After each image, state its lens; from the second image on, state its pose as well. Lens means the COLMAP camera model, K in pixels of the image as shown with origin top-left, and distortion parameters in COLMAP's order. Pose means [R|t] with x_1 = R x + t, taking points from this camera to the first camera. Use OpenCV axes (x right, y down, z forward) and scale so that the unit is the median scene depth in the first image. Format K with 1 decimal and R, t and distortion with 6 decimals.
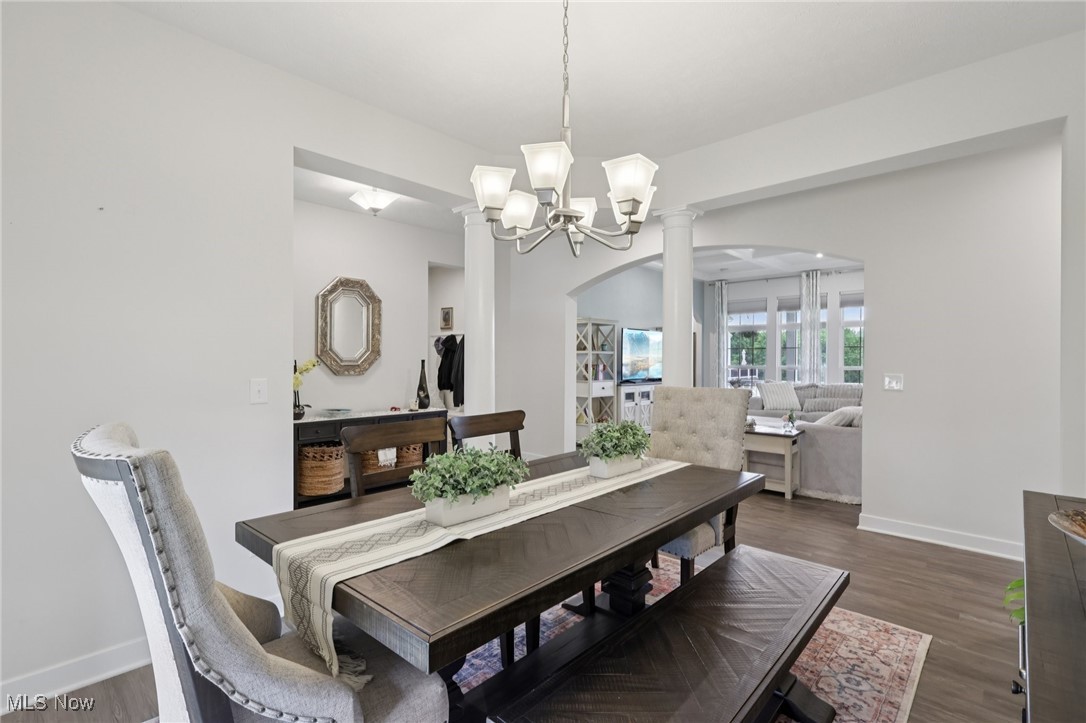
lens RADIAL K [[505.9, 0, 541.5], [0, 505.9, 359.6], [0, 0, 1]] dist [0.001212, 0.000071]
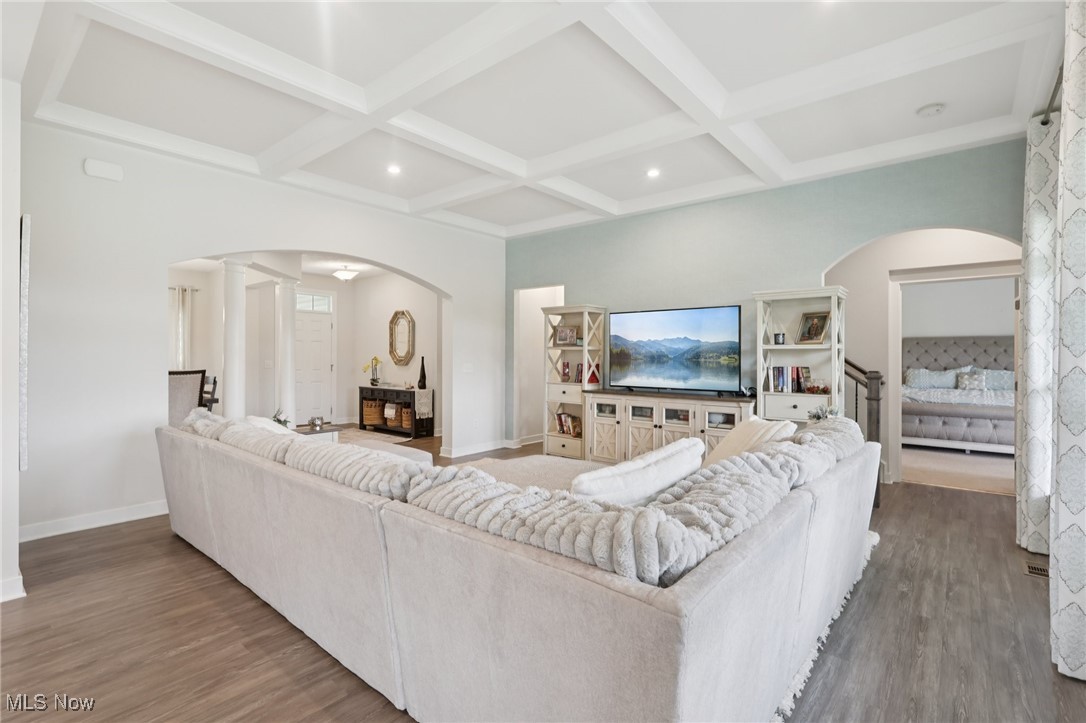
lens RADIAL K [[510.6, 0, 542.8], [0, 510.6, 354.2], [0, 0, 1]] dist [-0.004106, 0.000004]
pose [[0.045693, -0.002286, -0.998953, 1.364123], [-0.000092, 0.999997, -0.002293, -0.003929], [0.998956, 0.000196, 0.045692, 1.354492]]
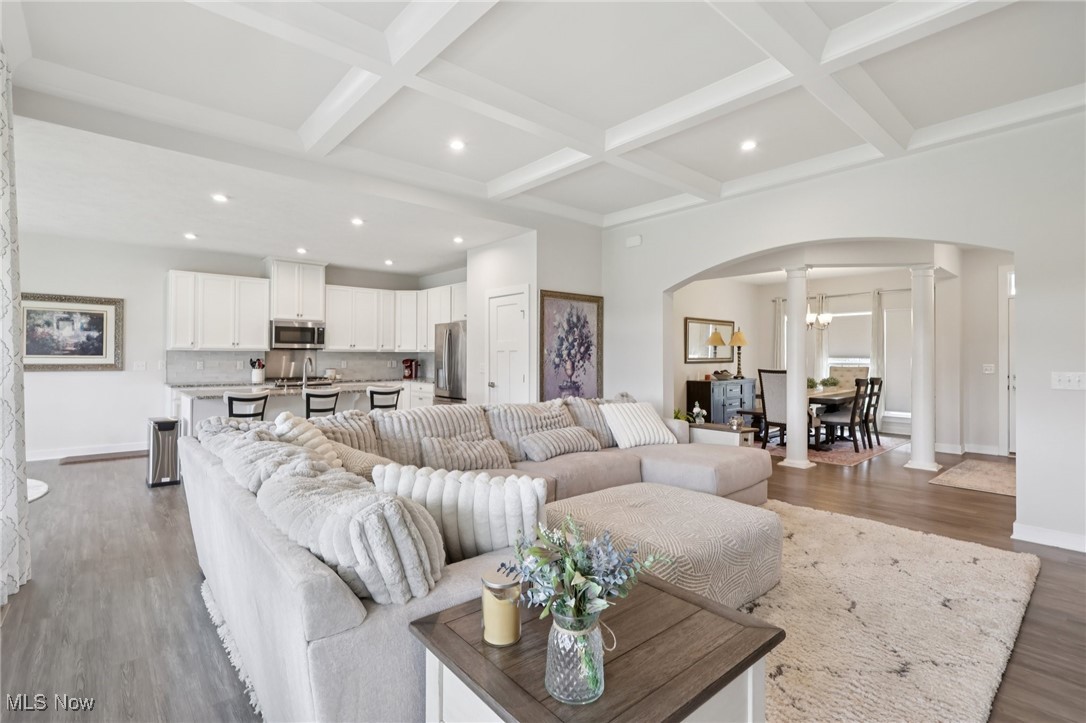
lens RADIAL K [[510.6, 0, 542.8], [0, 510.6, 354.2], [0, 0, 1]] dist [-0.004106, 0.000004]
pose [[-0.993979, -0.001561, 0.109557, 0.657657], [-0.002488, 0.999962, -0.008323, 0.003115], [-0.109540, -0.008546, -0.993946, 1.983801]]
